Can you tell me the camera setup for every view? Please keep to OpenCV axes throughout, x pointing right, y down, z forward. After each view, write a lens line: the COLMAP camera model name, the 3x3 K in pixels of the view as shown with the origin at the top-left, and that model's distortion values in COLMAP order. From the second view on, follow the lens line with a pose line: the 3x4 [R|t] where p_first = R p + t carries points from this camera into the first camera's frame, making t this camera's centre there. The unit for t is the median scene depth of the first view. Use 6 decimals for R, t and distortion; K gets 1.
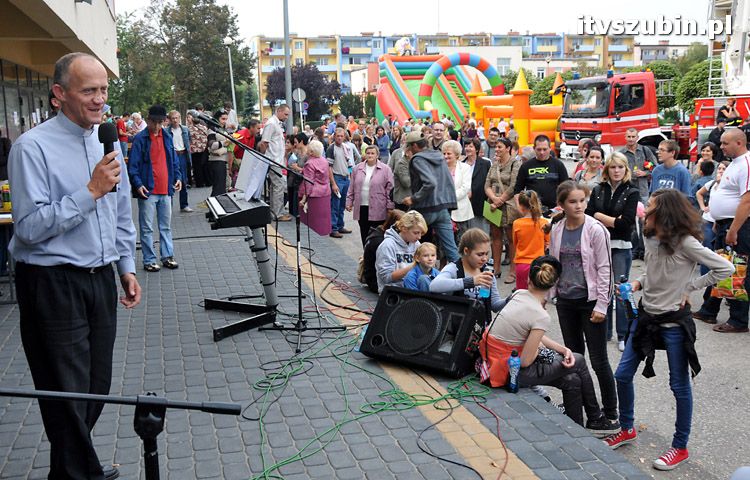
lens RADIAL K [[823.9, 0, 376.1], [0, 823.9, 238.3], [0, 0, 1]] dist [-0.009897, 0.000000]
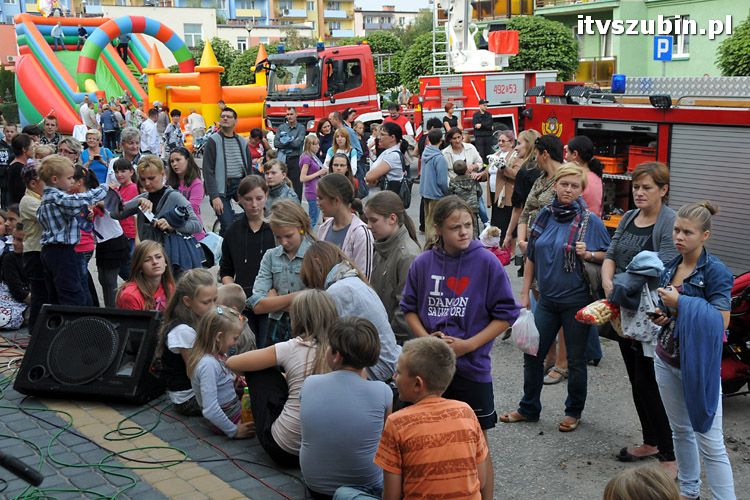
lens RADIAL K [[906.5, 0, 377.7], [0, 906.5, 222.3], [0, 0, 1]] dist [0.077747, 0.000000]
pose [[0.932260, -0.058811, 0.356977, 0.001506], [0.062475, 0.998046, 0.001270, -0.022127], [-0.356354, 0.021118, 0.934112, 0.133462]]
